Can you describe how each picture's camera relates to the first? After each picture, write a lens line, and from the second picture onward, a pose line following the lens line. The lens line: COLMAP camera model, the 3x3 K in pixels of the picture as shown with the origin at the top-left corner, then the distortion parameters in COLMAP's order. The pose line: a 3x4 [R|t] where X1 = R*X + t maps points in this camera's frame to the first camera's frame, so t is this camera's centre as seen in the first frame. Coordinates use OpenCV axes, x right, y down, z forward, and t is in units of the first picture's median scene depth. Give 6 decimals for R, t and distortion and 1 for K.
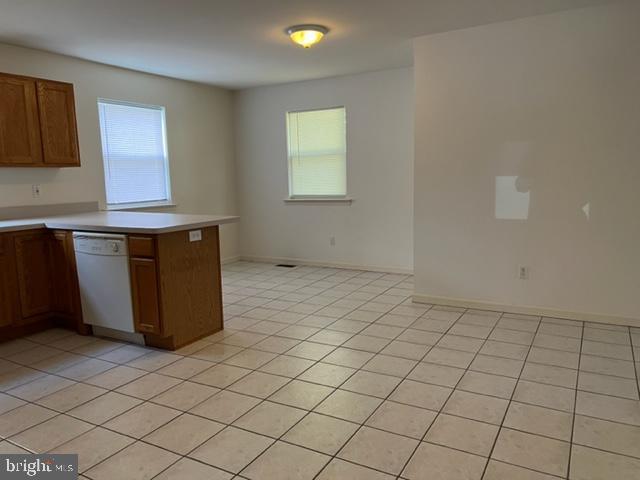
lens RADIAL K [[477.9, 0, 320.0], [0, 477.9, 240.0], [0, 0, 1]] dist [0.055649, 0.002788]
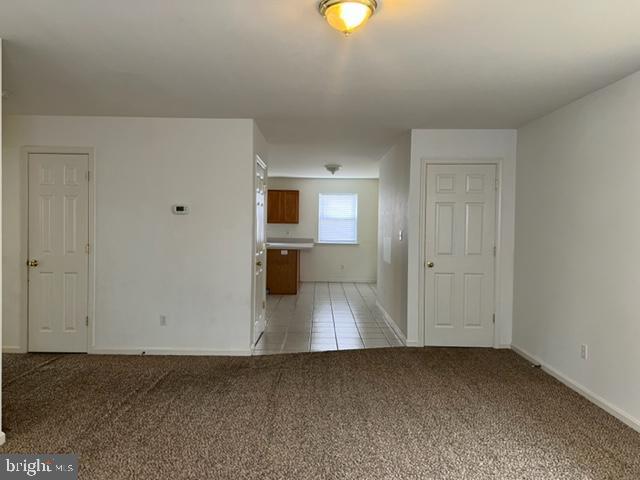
lens RADIAL K [[477.9, 0, 320.0], [0, 477.9, 240.0], [0, 0, 1]] dist [0.055649, 0.002788]
pose [[0.485623, 0.064883, -0.871757, 1.631198], [-0.157689, 0.987384, -0.014354, -0.053348], [0.859828, 0.144437, 0.489728, -0.054982]]
